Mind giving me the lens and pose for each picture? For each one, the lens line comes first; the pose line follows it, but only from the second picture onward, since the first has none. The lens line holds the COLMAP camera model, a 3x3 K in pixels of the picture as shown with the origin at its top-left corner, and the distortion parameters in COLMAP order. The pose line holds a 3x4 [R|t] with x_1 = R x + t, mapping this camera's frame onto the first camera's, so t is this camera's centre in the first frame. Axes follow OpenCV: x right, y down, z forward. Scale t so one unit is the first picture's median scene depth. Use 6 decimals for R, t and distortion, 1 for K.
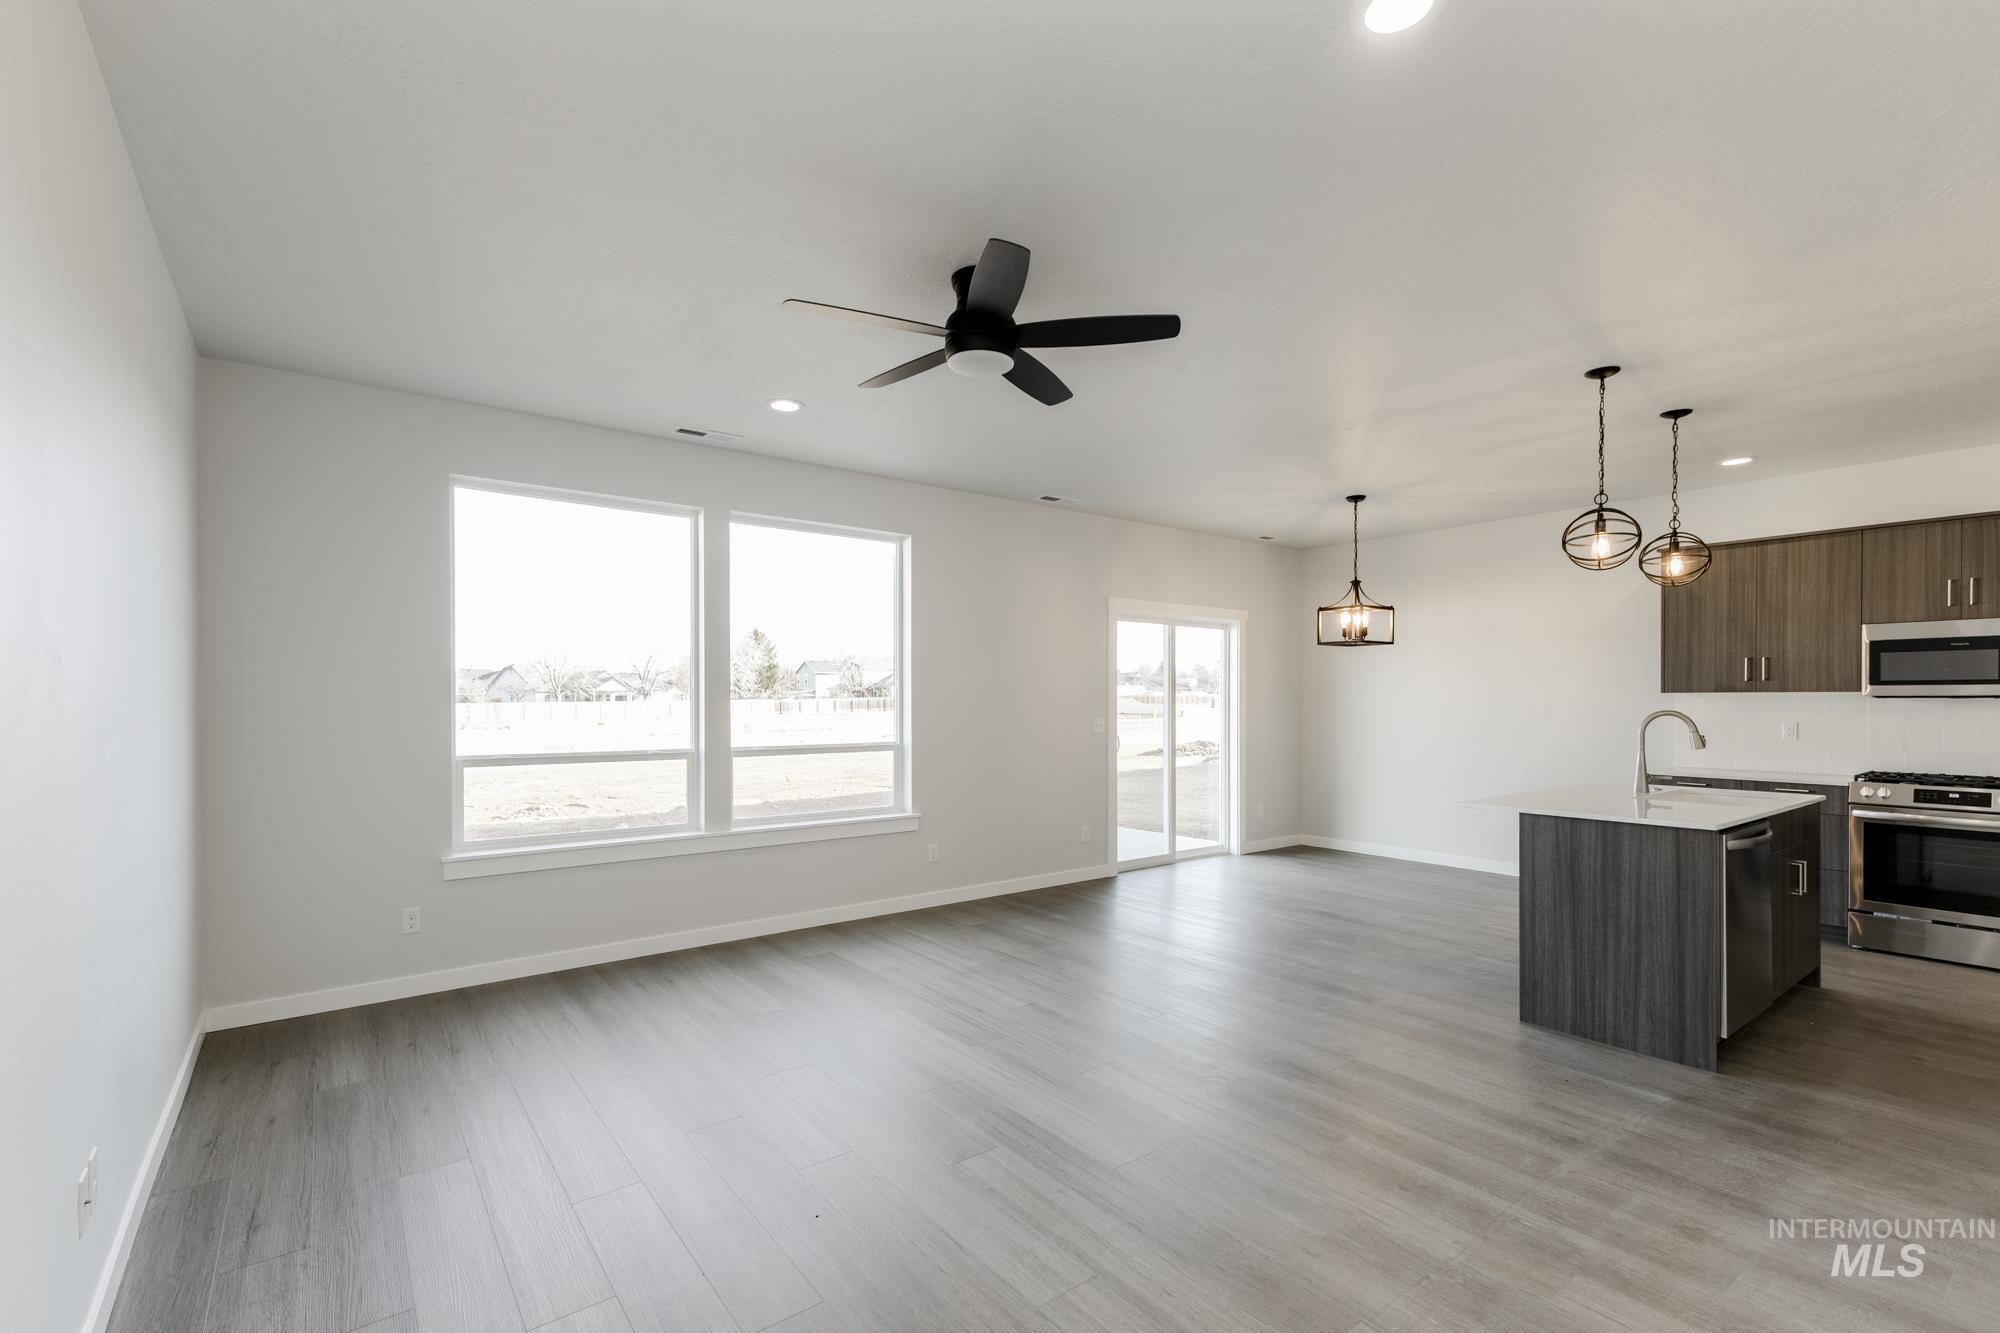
lens RADIAL K [[873.7, 0, 982.0], [0, 873.7, 704.2], [0, 0, 1]] dist [0.010596, -0.002882]
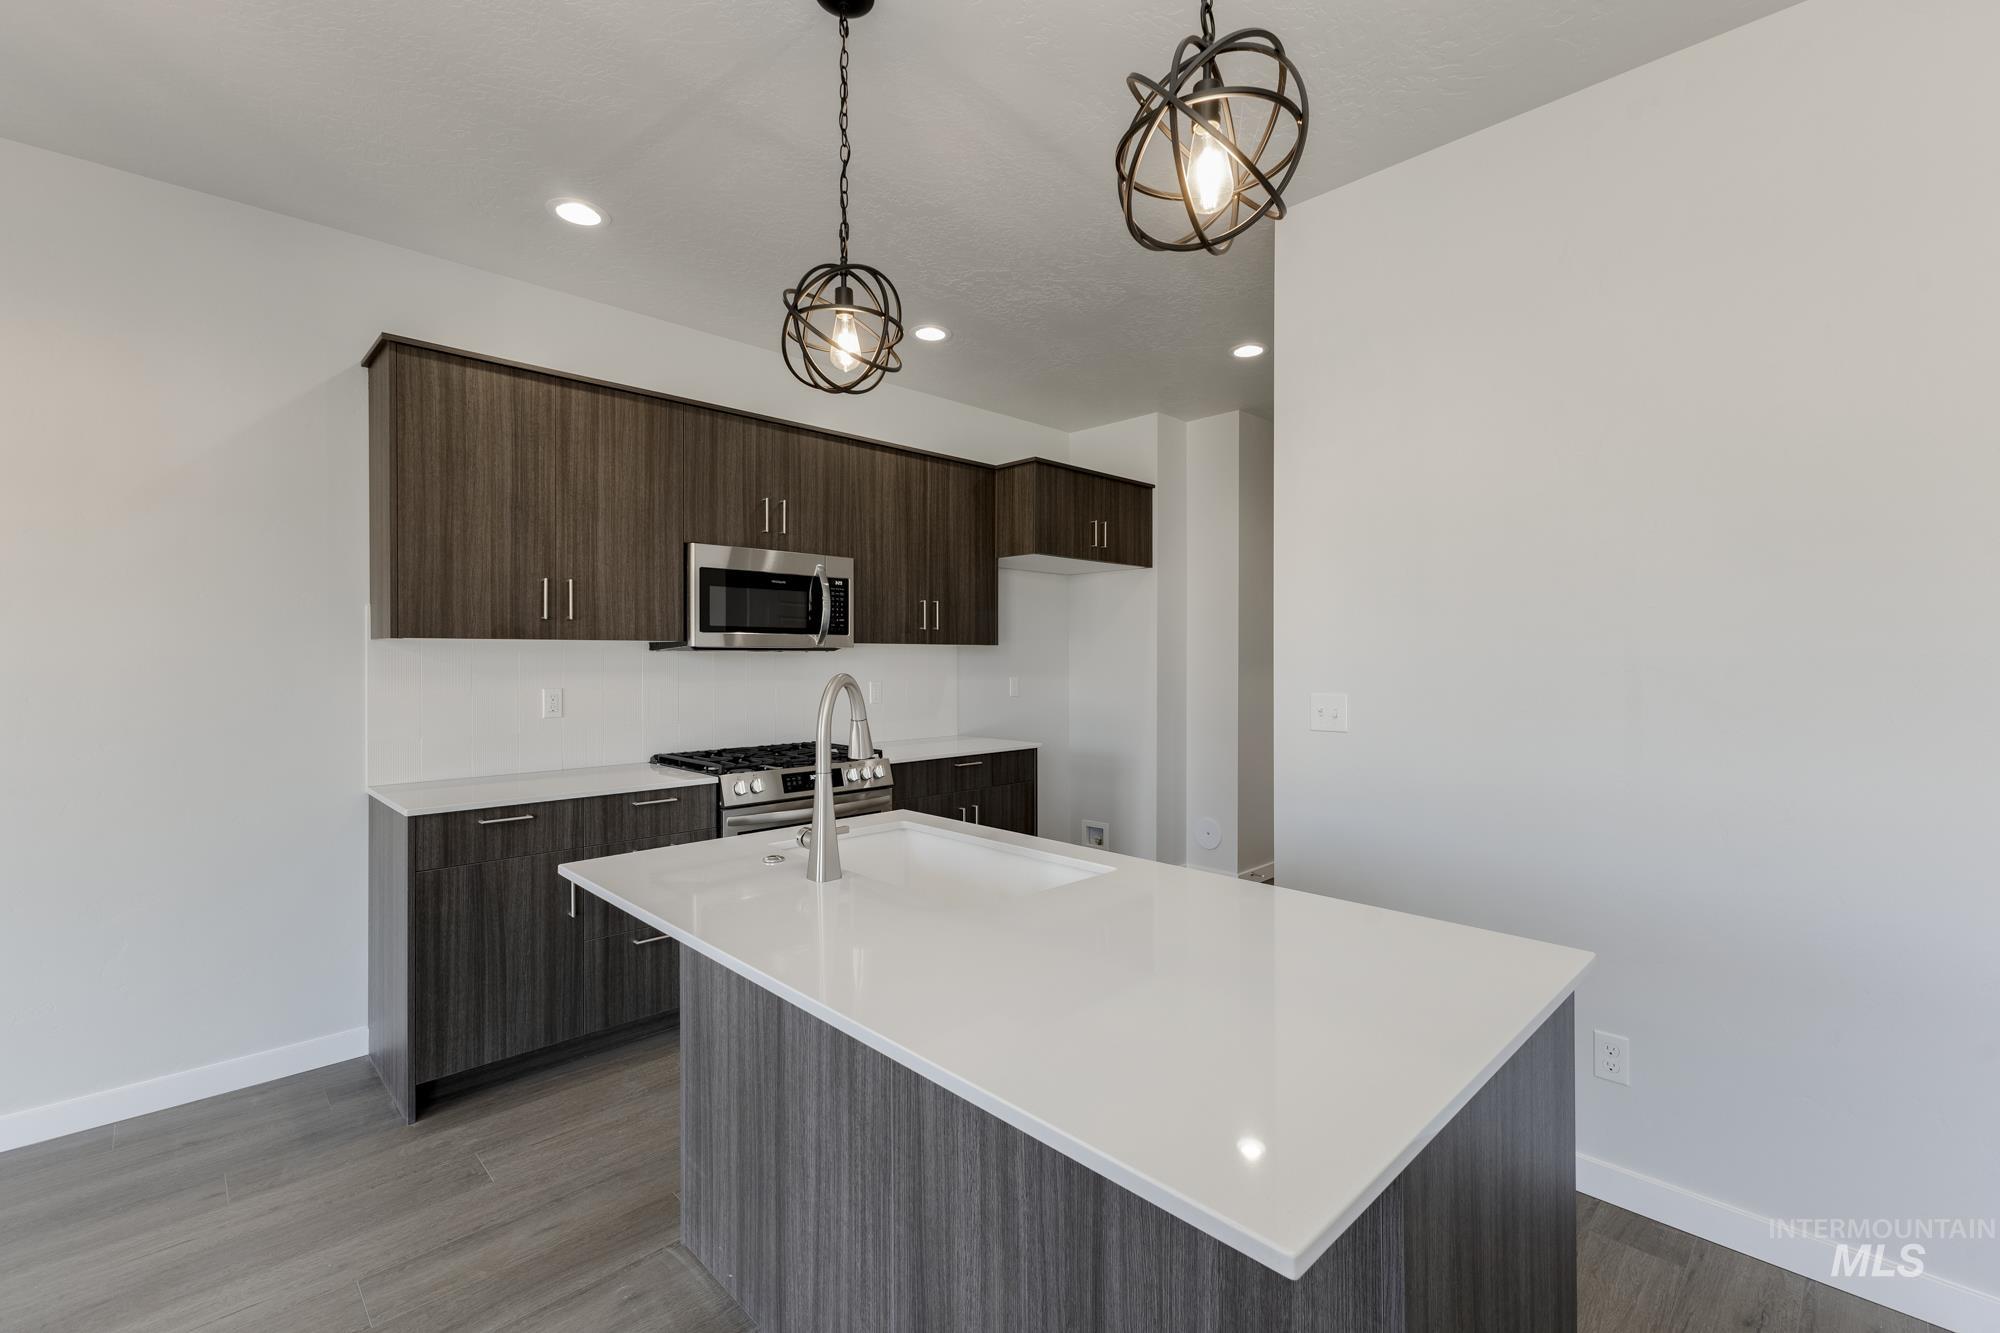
lens RADIAL K [[873.7, 0, 995.6], [0, 873.7, 652.9], [0, 0, 1]] dist [0.010596, -0.002882]
pose [[-0.110743, 0.003259, 0.993844, 0.285759], [0.003986, 0.999988, -0.002835, -0.002015], [-0.993841, 0.003648, -0.110755, 0.795881]]
